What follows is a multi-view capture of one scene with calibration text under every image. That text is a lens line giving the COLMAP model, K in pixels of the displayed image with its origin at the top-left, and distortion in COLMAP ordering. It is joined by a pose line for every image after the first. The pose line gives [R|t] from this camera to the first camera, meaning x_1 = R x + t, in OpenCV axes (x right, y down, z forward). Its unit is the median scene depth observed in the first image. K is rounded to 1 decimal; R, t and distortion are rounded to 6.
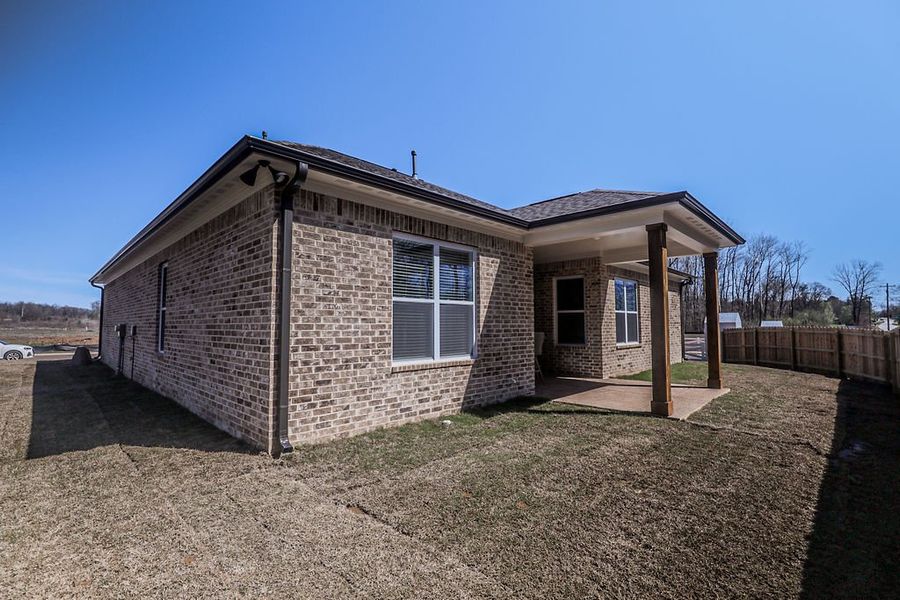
lens RADIAL K [[413.7, 0, 446.9], [0, 413.7, 301.1], [0, 0, 1]] dist [-0.032758, 0.006661]
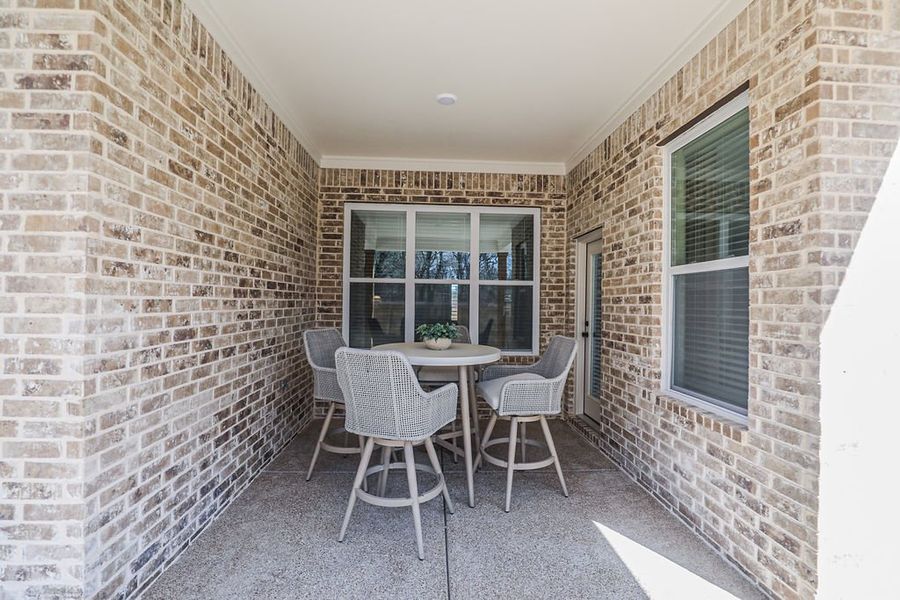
lens RADIAL K [[413.7, 0, 448.1], [0, 413.7, 299.1], [0, 0, 1]] dist [-0.032758, 0.006661]
pose [[0.735803, 0.007355, -0.677156, 0.547383], [0.023961, 0.999032, 0.036888, 0.050464], [0.676772, -0.043367, 0.734914, 1.121733]]
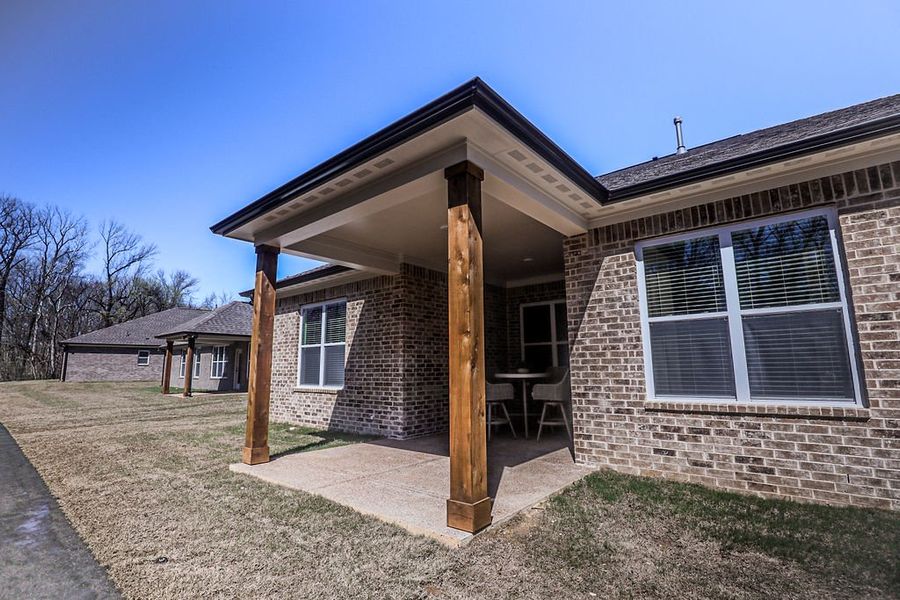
lens RADIAL K [[413.7, 0, 453.3], [0, 413.7, 297.4], [0, 0, 1]] dist [-0.032758, 0.006661]
pose [[0.087320, -0.165075, -0.982408, 1.274206], [0.071785, 0.984654, -0.159071, 0.086689], [0.993591, -0.056632, 0.097830, 1.182573]]
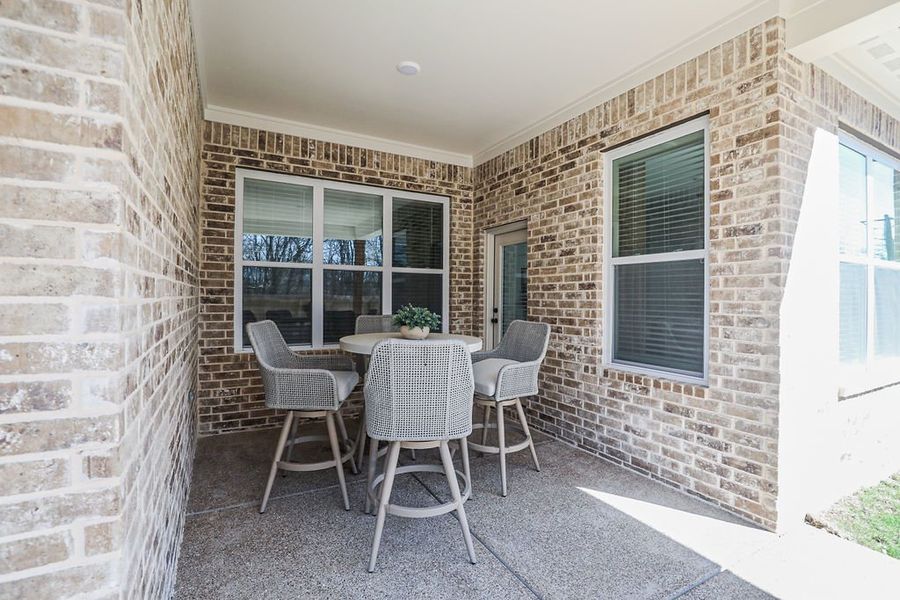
lens RADIAL K [[413.7, 0, 447.5], [0, 413.7, 297.1], [0, 0, 1]] dist [-0.032758, 0.006661]
pose [[0.958068, 0.011138, -0.286325, 0.379157], [0.005701, 0.998306, 0.057909, 0.055595], [0.286485, -0.057113, 0.956381, 1.055995]]
